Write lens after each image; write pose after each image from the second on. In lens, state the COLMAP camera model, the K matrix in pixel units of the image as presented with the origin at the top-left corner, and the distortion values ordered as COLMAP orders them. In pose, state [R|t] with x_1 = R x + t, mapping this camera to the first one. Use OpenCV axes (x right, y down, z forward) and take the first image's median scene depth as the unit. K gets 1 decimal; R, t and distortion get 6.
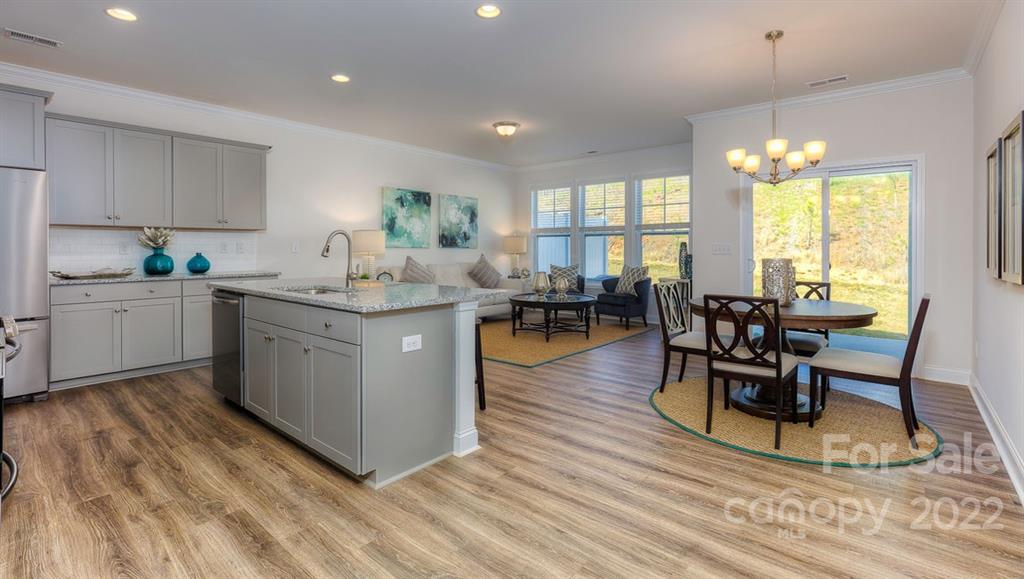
lens RADIAL K [[470.9, 0, 499.6], [0, 470.9, 259.9], [0, 0, 1]] dist [-0.003116, -0.000135]
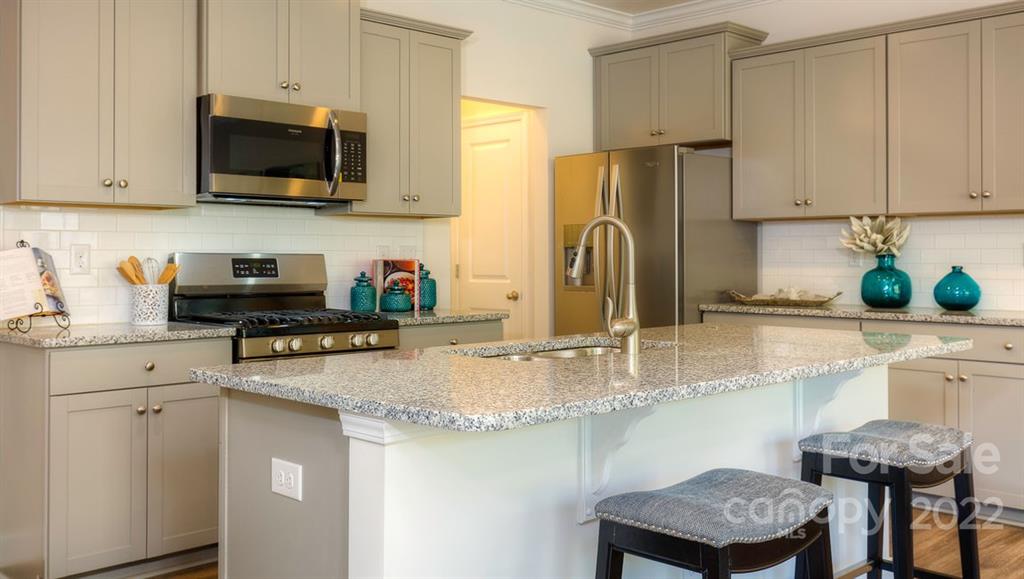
lens RADIAL K [[991.3, 0, 516.7], [0, 991.3, 248.1], [0, 0, 1]] dist [0.010762, 0.000000]
pose [[-0.077966, -0.003289, -0.996951, 0.259186], [-0.024466, 0.999700, -0.001385, -0.015043], [0.996656, 0.024284, -0.078023, 0.461835]]
